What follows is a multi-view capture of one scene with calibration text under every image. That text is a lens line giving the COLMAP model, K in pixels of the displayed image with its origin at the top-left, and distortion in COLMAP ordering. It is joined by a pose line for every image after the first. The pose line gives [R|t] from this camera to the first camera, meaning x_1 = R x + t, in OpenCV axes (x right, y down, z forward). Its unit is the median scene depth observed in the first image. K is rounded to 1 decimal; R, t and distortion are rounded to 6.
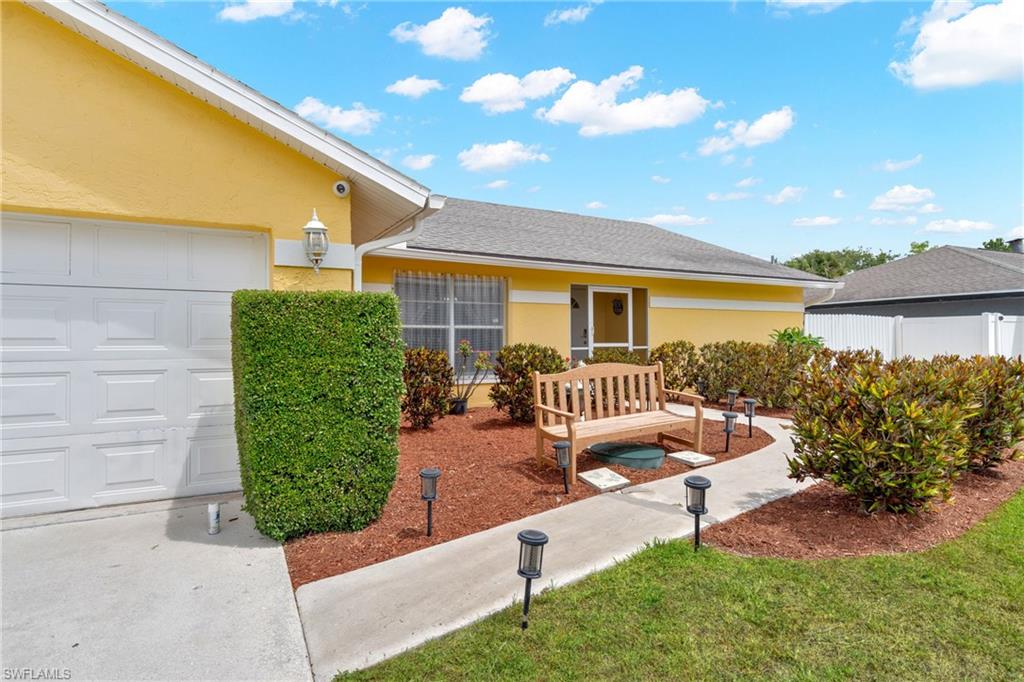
lens RADIAL K [[478.4, 0, 509.6], [0, 478.4, 338.2], [0, 0, 1]] dist [0.000586, 0.000311]
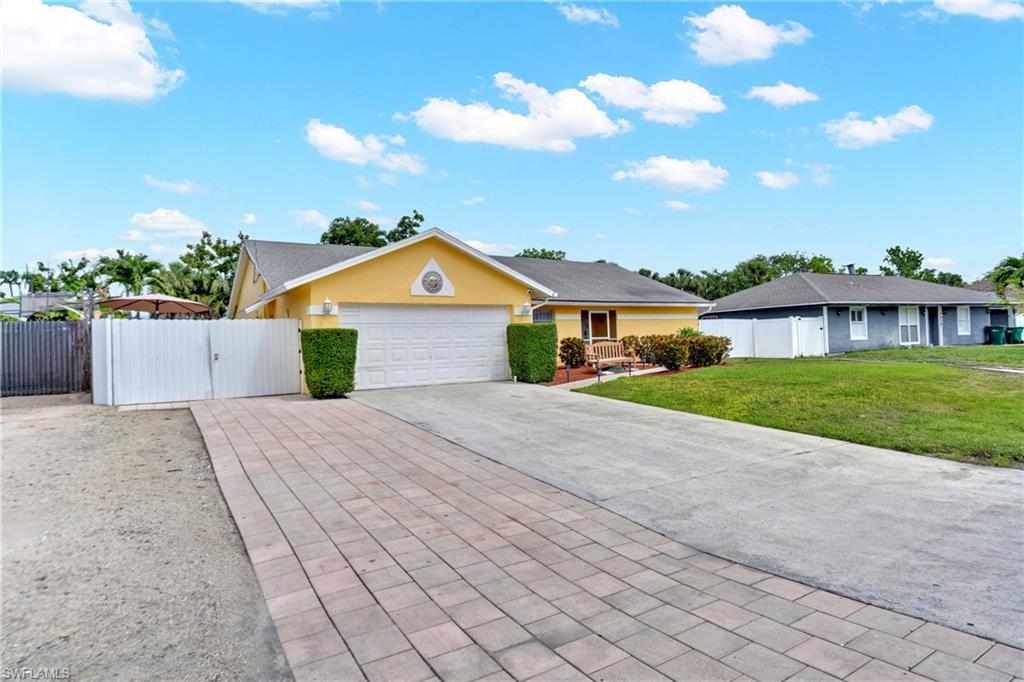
lens RADIAL K [[478.4, 0, 509.6], [0, 478.4, 338.2], [0, 0, 1]] dist [0.000586, 0.000311]
pose [[0.997445, -0.026985, 0.066141, -0.316869], [0.027344, 0.999616, -0.004523, 0.013061], [-0.065994, 0.006320, 0.997800, -1.051775]]
